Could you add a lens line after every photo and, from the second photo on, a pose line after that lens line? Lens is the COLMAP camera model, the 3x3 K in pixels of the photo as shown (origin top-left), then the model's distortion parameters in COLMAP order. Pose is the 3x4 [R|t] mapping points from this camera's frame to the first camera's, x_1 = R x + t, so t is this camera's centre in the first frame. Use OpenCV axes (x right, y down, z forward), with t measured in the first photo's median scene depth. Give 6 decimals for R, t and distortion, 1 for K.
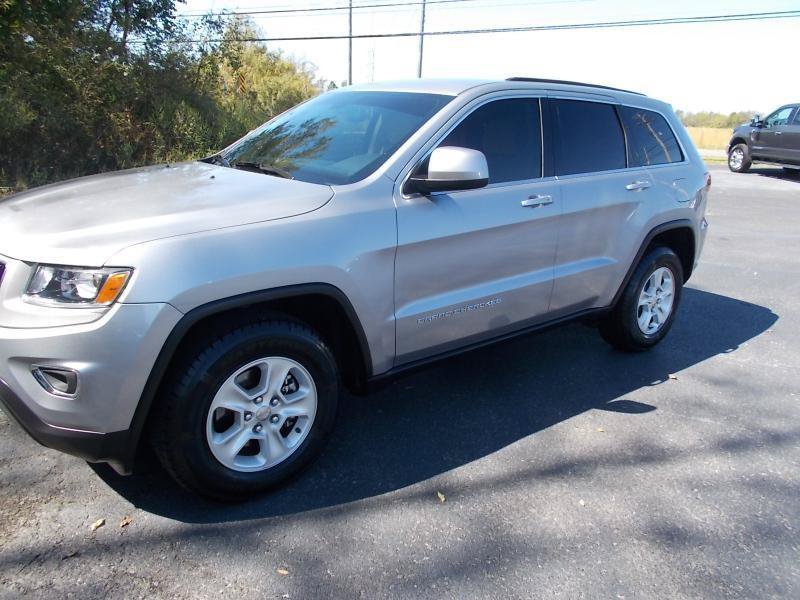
lens RADIAL K [[597.8, 0, 400.0], [0, 597.8, 300.0], [0, 0, 1]] dist [0.008877, 0.001866]
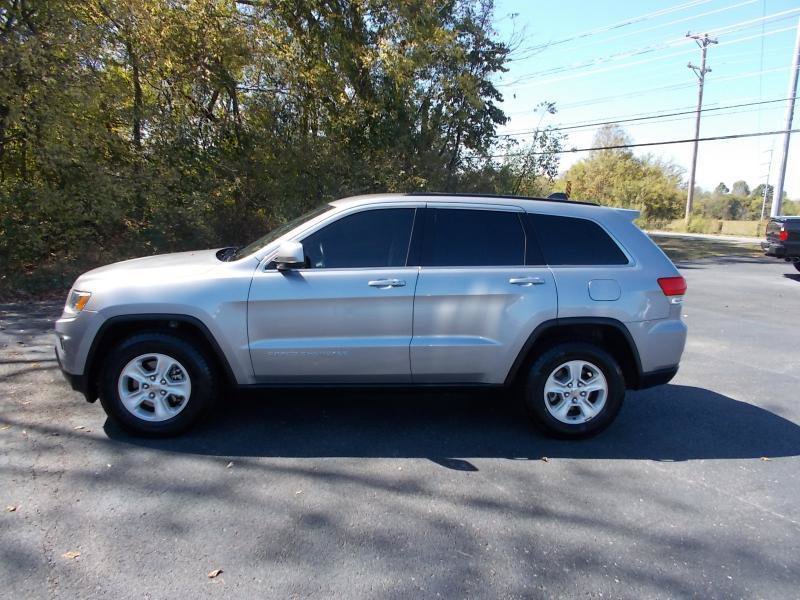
lens RADIAL K [[608.6, 0, 400.0], [0, 608.6, 300.0], [0, 0, 1]] dist [0.001049, -0.017147]
pose [[0.841973, 0.076047, -0.534133, 1.007156], [-0.163135, 0.979559, -0.117691, 0.027254], [0.514265, 0.186228, 0.837168, -0.120855]]
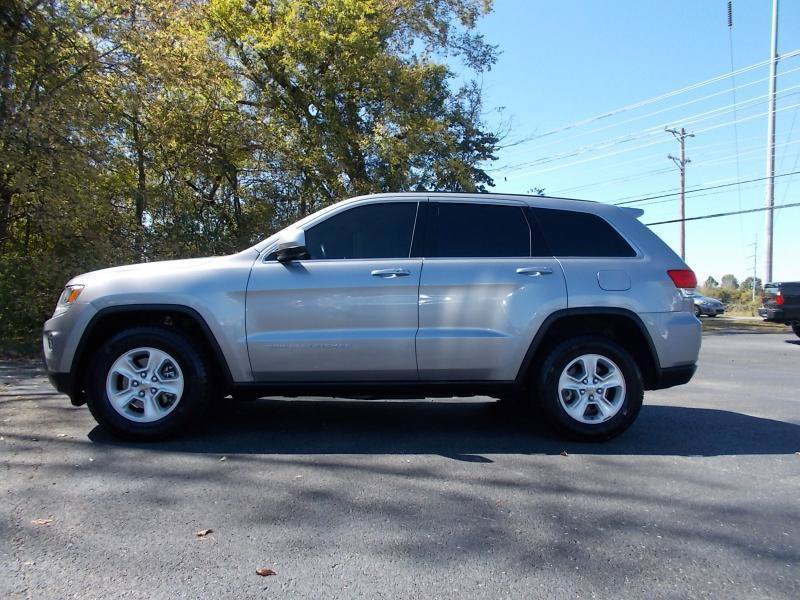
lens RADIAL K [[608.6, 0, 400.0], [0, 608.6, 300.0], [0, 0, 1]] dist [0.001049, -0.017147]
pose [[0.845612, -0.027246, -0.533102, 0.972335], [-0.144099, 0.949968, -0.277122, 0.258575], [0.513980, 0.311158, 0.799378, -0.028763]]
